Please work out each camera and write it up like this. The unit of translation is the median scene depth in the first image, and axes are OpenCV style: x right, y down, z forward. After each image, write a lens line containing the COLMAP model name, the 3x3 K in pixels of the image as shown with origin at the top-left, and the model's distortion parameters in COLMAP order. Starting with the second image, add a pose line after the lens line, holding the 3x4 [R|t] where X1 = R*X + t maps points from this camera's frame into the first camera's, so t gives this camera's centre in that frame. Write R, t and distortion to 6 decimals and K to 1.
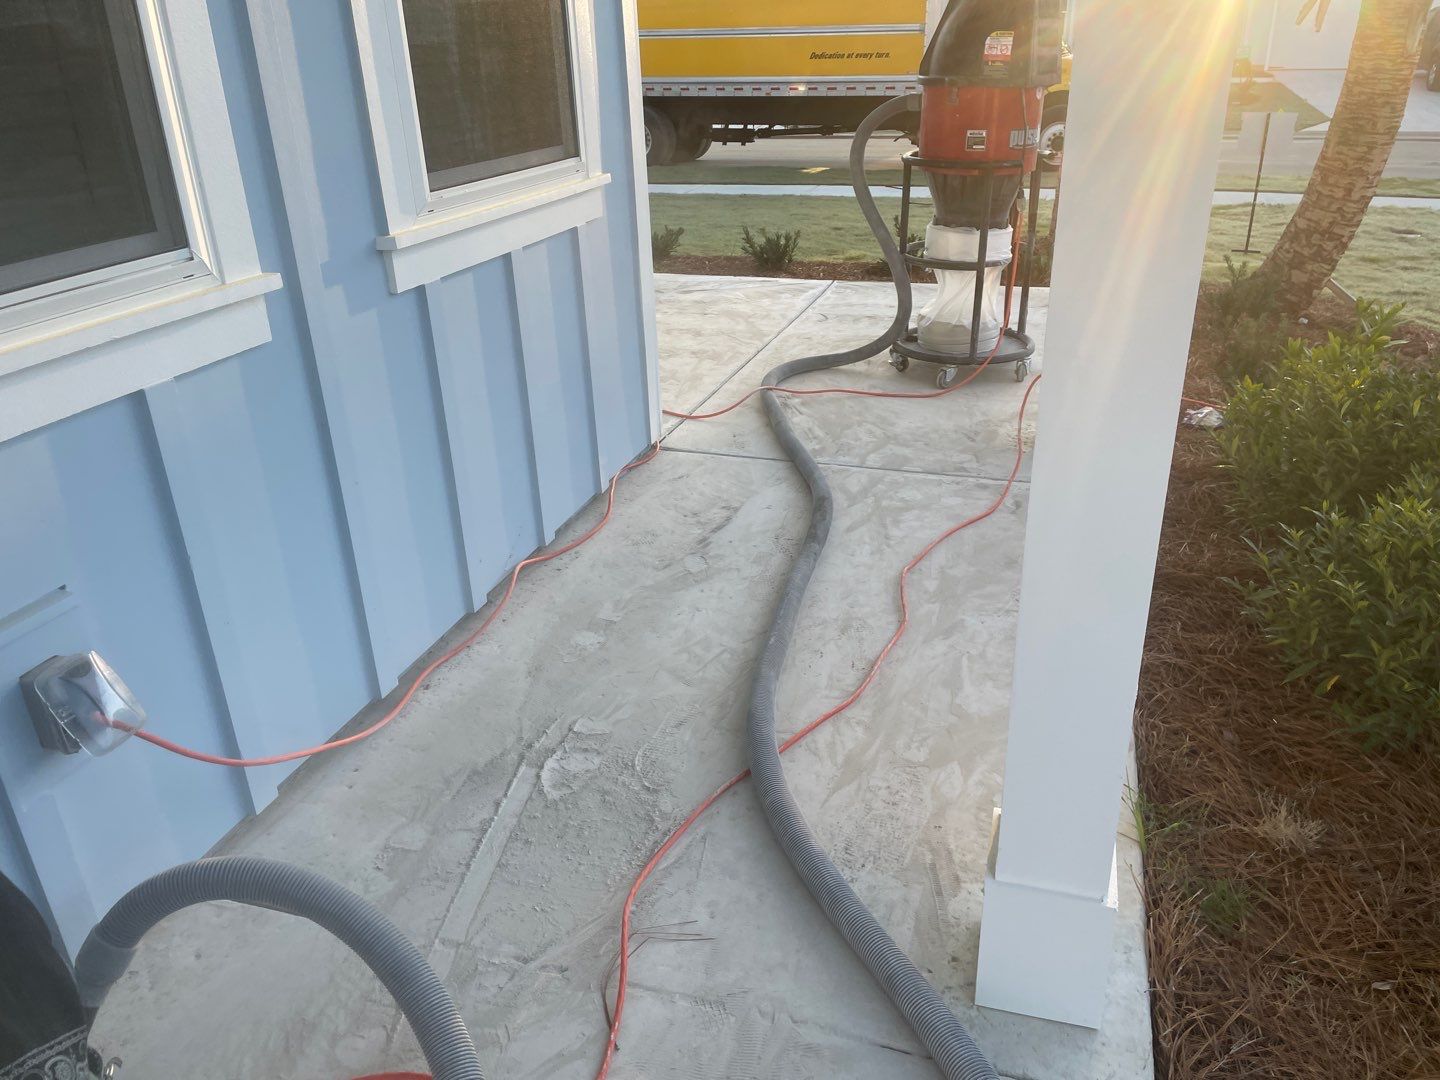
lens RADIAL K [[1080.9, 0, 720.0], [0, 1080.9, 540.0], [0, 0, 1]] dist [0.085482, -0.107022]
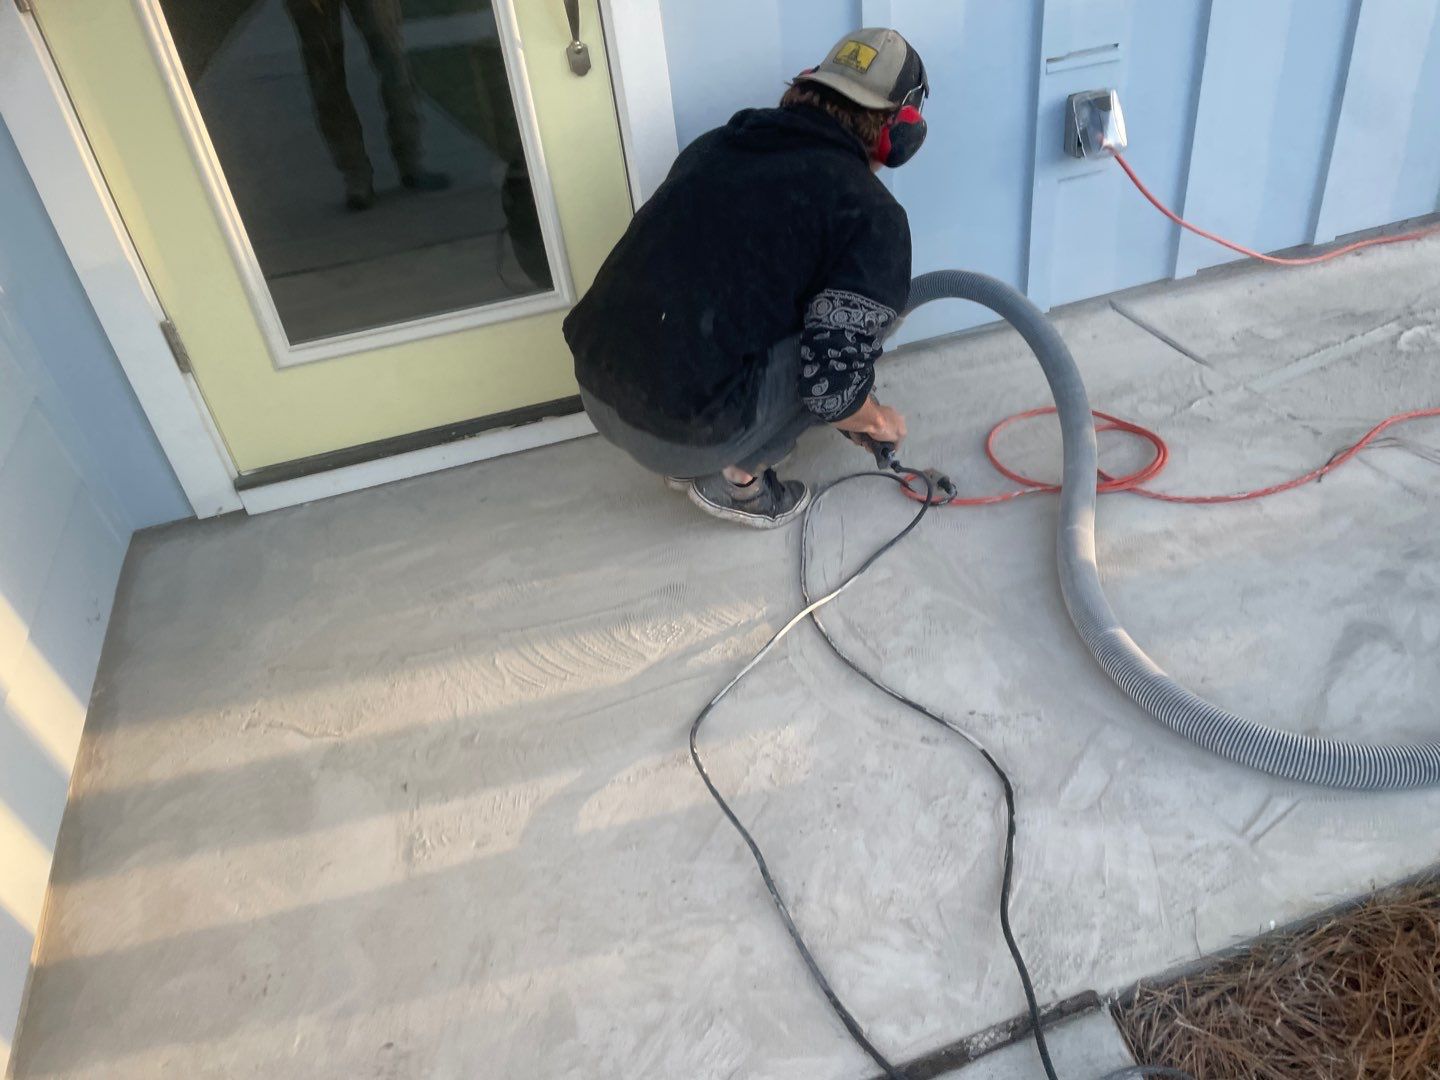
lens RADIAL K [[1080.9, 0, 720.0], [0, 1080.9, 540.0], [0, 0, 1]] dist [0.085482, -0.107022]
pose [[0.556459, 0.453759, -0.696029, 0.352733], [-0.262633, 0.890814, 0.370775, 0.182542], [0.788275, -0.023521, 0.614874, -0.281700]]
